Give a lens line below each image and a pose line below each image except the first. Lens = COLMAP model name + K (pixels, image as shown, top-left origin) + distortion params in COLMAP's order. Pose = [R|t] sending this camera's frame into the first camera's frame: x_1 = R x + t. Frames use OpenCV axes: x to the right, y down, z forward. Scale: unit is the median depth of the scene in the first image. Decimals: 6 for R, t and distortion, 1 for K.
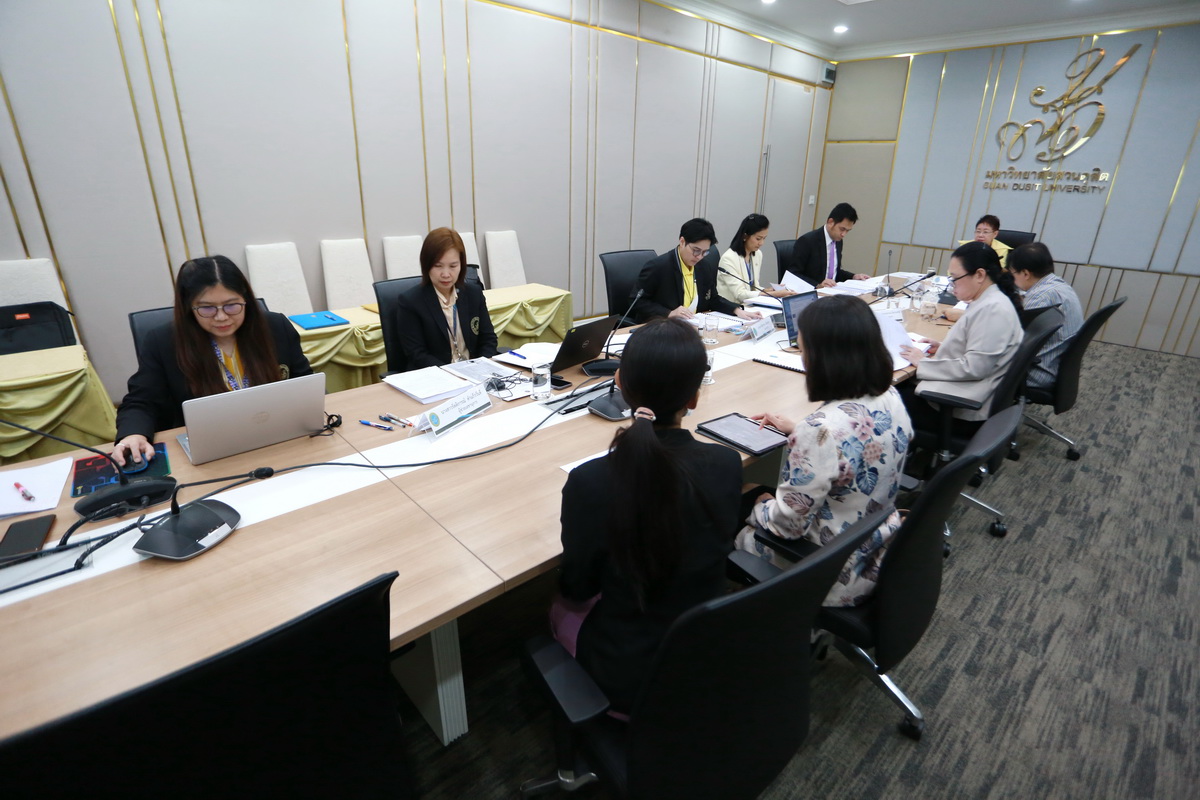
lens RADIAL K [[573.8, 0, 601.5], [0, 573.8, 398.0], [0, 0, 1]] dist [-0.055737, 0.018211]
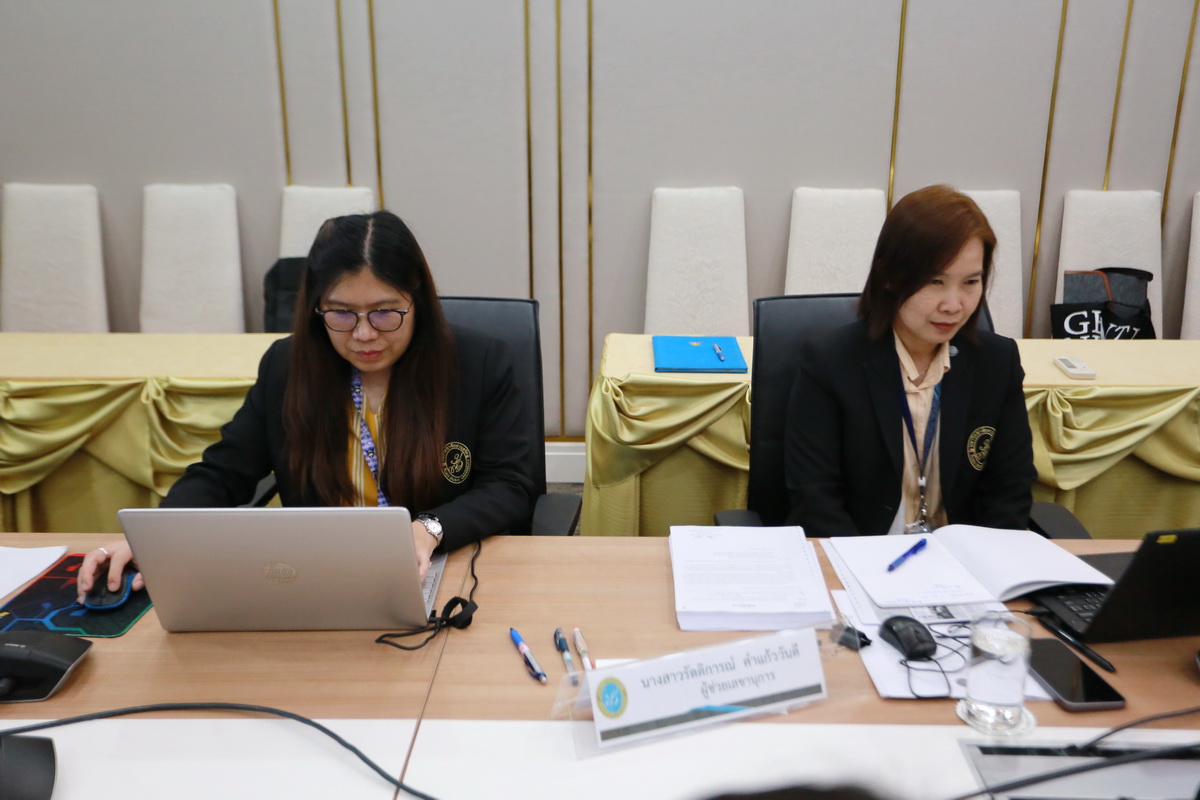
lens RADIAL K [[1148.8, 0, 601.2], [0, 1148.8, 392.1], [0, 0, 1]] dist [0.006604, 0.000000]
pose [[0.722540, 0.174076, -0.669054, 0.060992], [-0.236456, 0.971639, -0.002555, -0.056171], [0.649634, 0.160048, 0.743209, 0.157444]]
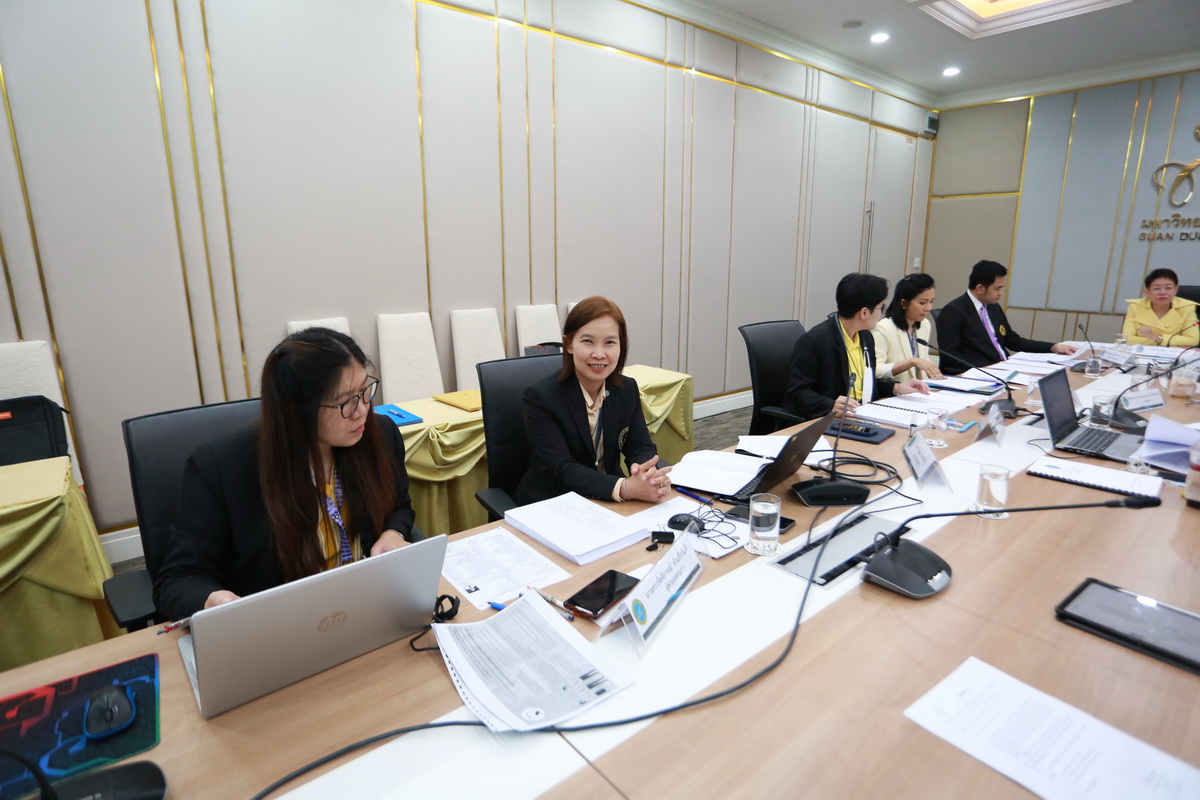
lens RADIAL K [[617.9, 0, 596.4], [0, 617.9, 395.2], [0, 0, 1]] dist [-0.050429, 0.014114]
pose [[0.997849, -0.014586, -0.063911, -0.108061], [0.005235, 0.989549, -0.144102, -0.031971], [0.065345, 0.143458, 0.987497, 0.142202]]
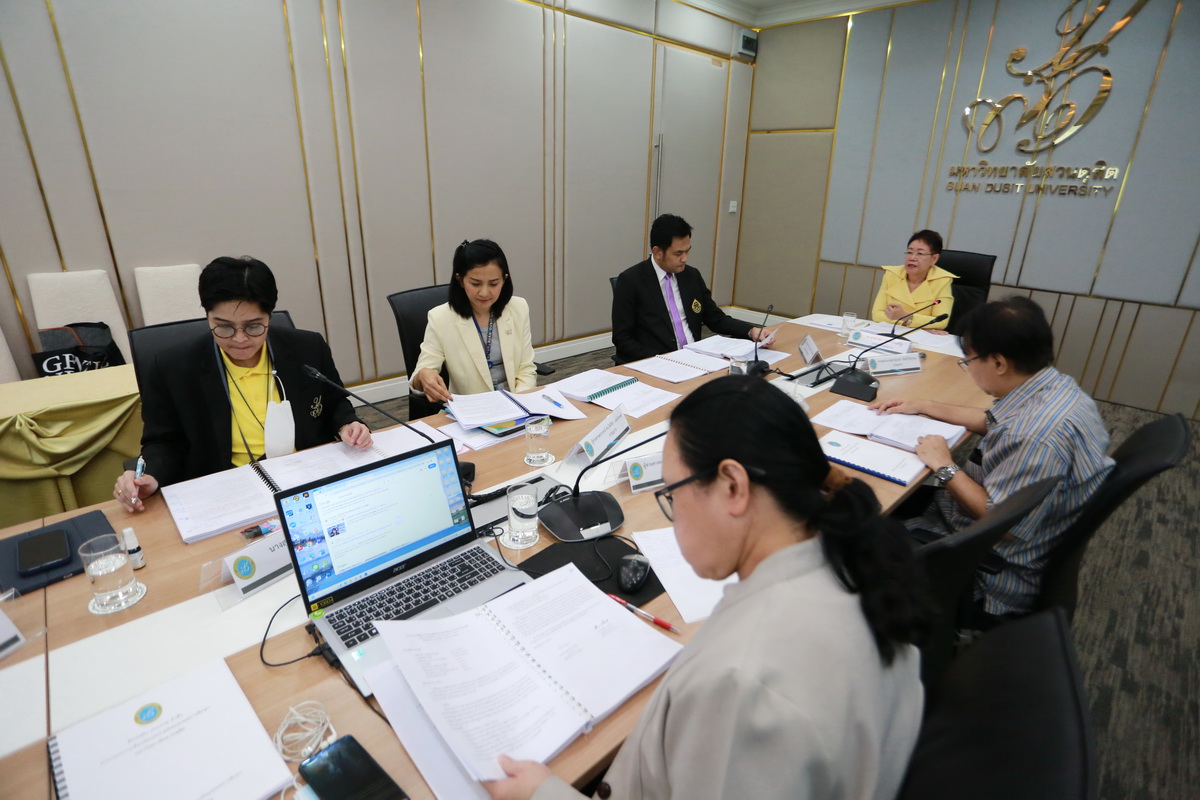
lens RADIAL K [[573.8, 0, 599.2], [0, 573.8, 394.6], [0, 0, 1]] dist [-0.055737, 0.018211]
pose [[0.999949, -0.004708, 0.008920, 0.314051], [0.004818, 0.999912, -0.012349, -0.142577], [-0.008861, 0.012391, 0.999884, 0.386187]]
